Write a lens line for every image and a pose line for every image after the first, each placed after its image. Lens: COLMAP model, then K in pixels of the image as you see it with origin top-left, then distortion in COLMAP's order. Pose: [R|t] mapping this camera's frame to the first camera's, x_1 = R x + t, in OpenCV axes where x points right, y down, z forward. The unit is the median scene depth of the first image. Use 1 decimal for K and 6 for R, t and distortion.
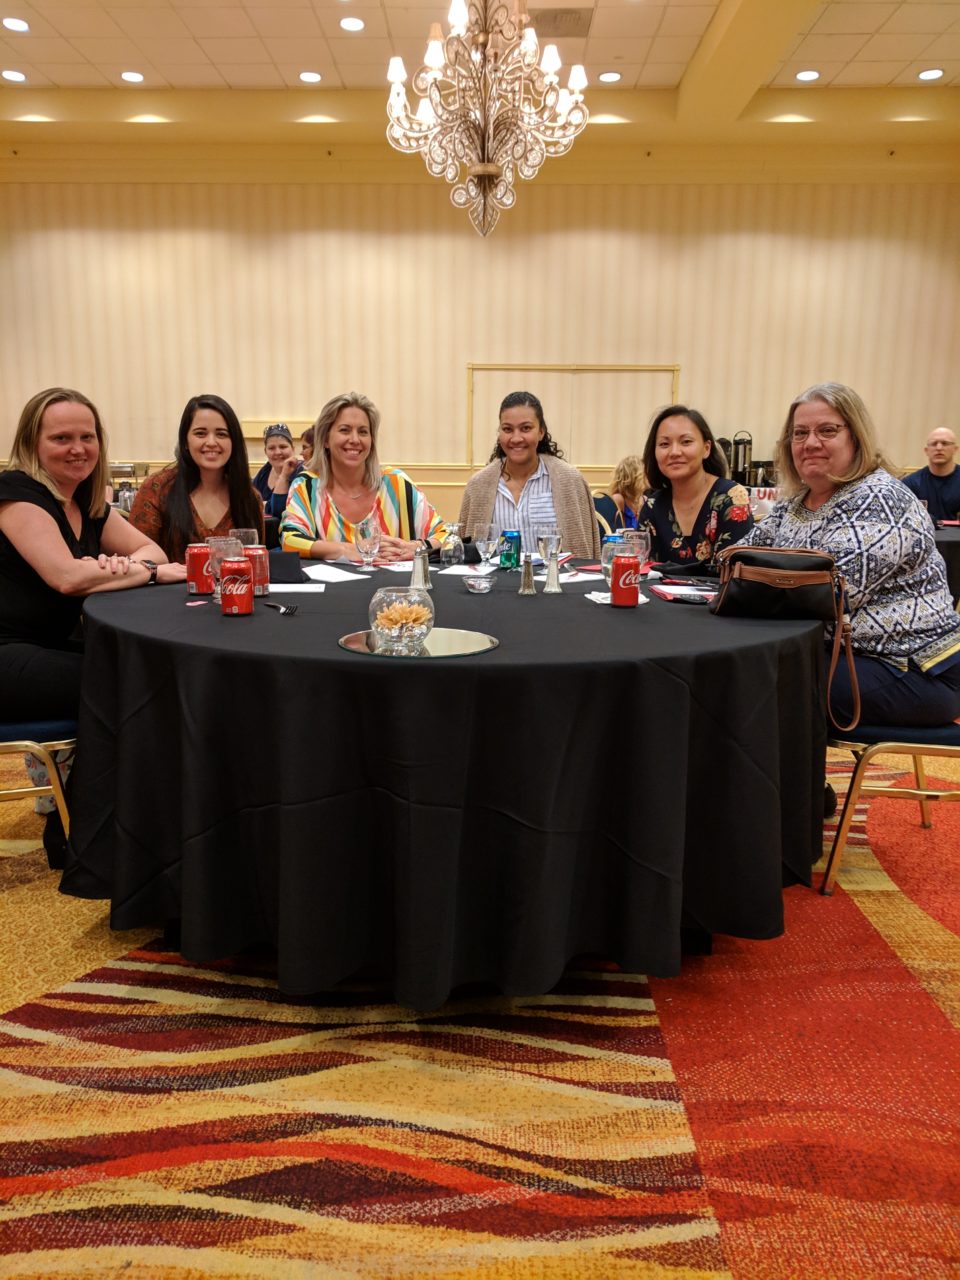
lens RADIAL K [[971.8, 0, 474.9], [0, 971.8, 624.6], [0, 0, 1]] dist [-0.003665, 0.032393]
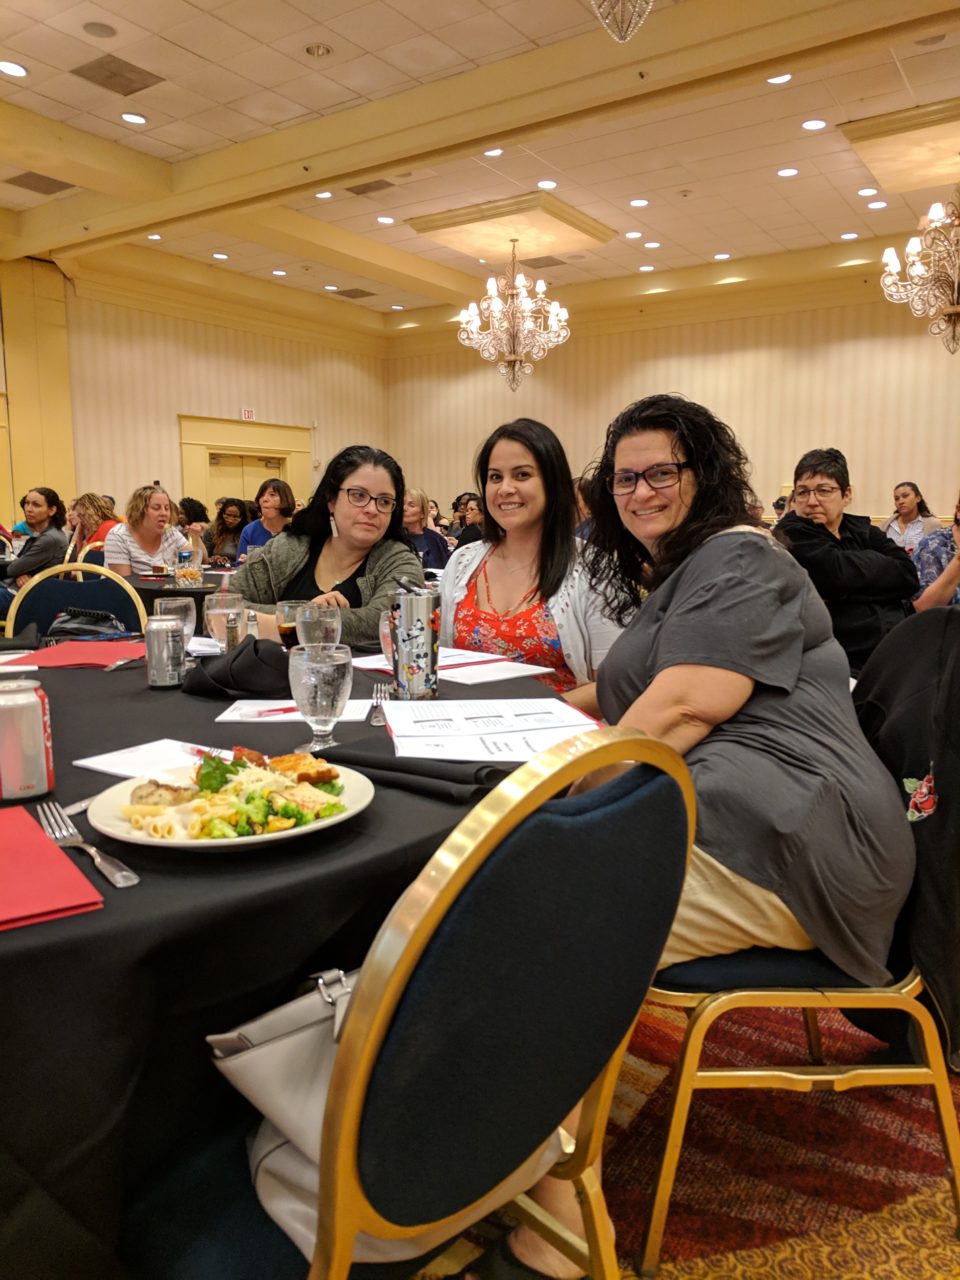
lens RADIAL K [[971.8, 0, 474.9], [0, 971.8, 624.6], [0, 0, 1]] dist [-0.003665, 0.032393]
pose [[0.845563, 0.050219, -0.531509, 0.123040], [-0.082873, 0.995845, -0.037749, 0.066801], [0.527405, 0.075967, 0.846211, -0.341755]]
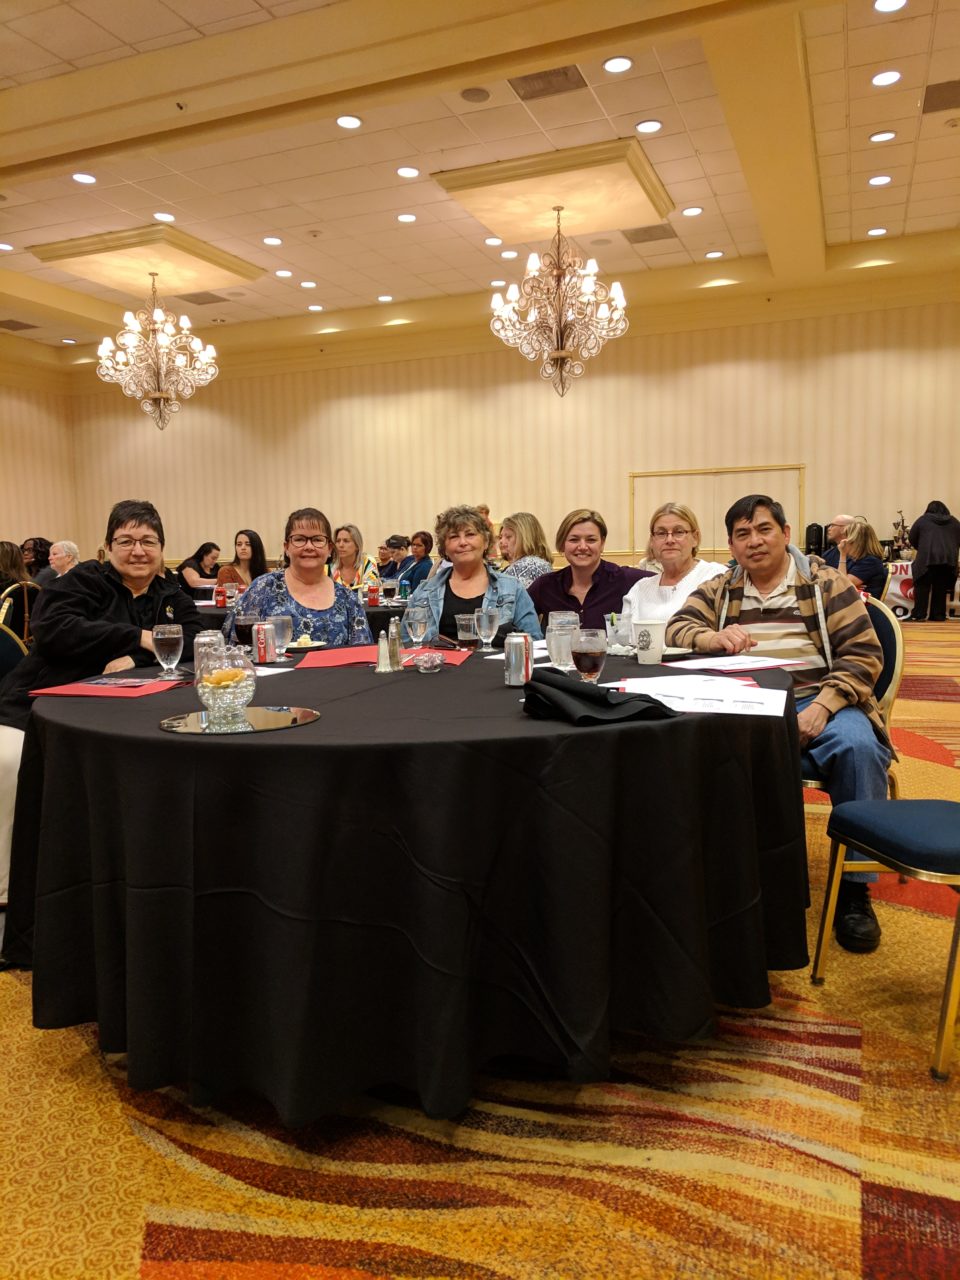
lens RADIAL K [[971.8, 0, 474.9], [0, 971.8, 624.6], [0, 0, 1]] dist [-0.003665, 0.032393]
pose [[0.936157, -0.001502, -0.351579, 0.256025], [-0.030887, 0.995773, -0.086497, 0.047532], [0.350222, 0.091833, 0.932154, -0.244543]]
